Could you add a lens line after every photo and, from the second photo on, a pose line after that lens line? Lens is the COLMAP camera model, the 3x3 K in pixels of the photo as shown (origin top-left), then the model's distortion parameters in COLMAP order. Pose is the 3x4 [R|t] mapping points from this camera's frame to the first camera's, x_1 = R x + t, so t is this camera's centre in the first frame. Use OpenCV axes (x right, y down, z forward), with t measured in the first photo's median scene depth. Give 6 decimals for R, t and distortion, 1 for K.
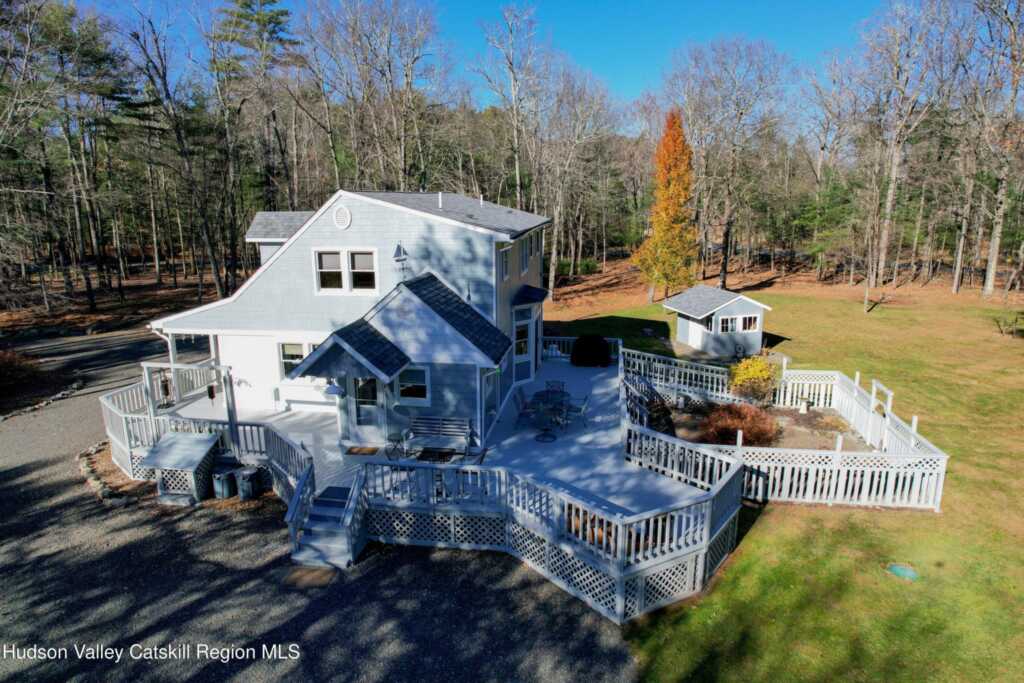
lens RADIAL K [[625.5, 0, 512.0], [0, 625.5, 341.5], [0, 0, 1]] dist [-0.044906, 0.001558]
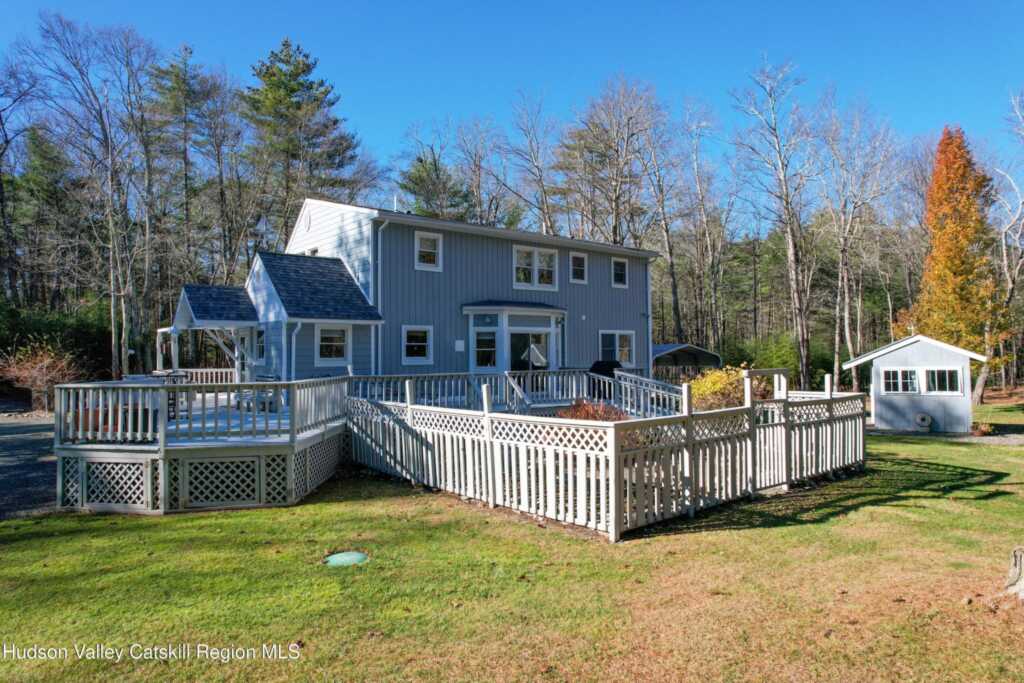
lens RADIAL K [[625.5, 0, 512.0], [0, 625.5, 341.5], [0, 0, 1]] dist [-0.044906, 0.001558]
pose [[0.764620, -0.016085, -0.644280, 0.767132], [-0.135487, 0.973336, -0.185094, 0.181514], [0.630079, 0.228819, 0.742053, 0.436750]]
